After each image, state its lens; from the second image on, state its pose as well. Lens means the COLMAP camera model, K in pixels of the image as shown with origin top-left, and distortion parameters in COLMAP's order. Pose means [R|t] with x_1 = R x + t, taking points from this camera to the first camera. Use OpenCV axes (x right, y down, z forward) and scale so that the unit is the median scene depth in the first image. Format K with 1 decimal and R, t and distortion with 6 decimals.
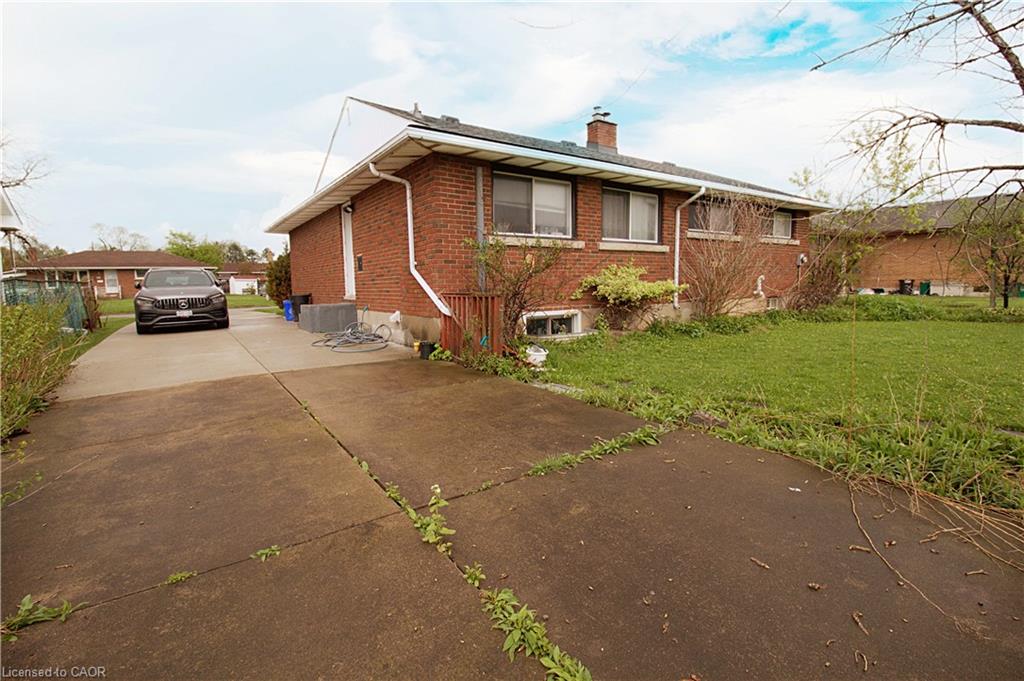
lens RADIAL K [[473.5, 0, 512.0], [0, 473.5, 340.5], [0, 0, 1]] dist [-0.014178, -0.000334]
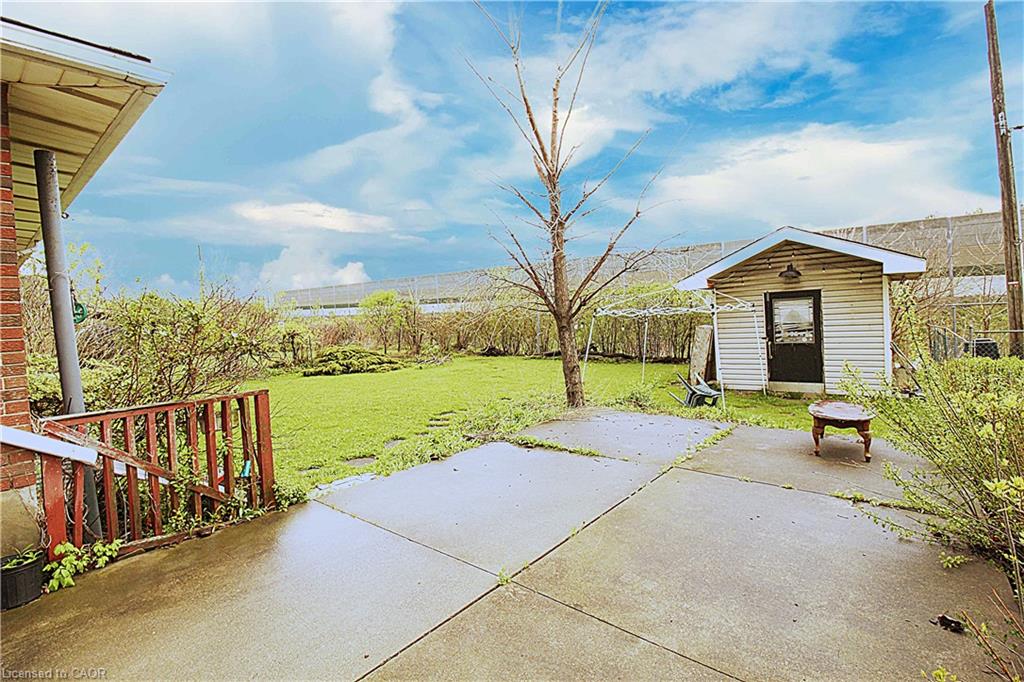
lens RADIAL K [[474.3, 0, 512.0], [0, 474.3, 341.0], [0, 0, 1]] dist [0.000494, 0.000433]
pose [[-0.255222, -0.020355, 0.966668, -0.751981], [0.170348, 0.983193, 0.065679, -0.145857], [-0.951758, 0.181433, -0.247465, 0.797396]]
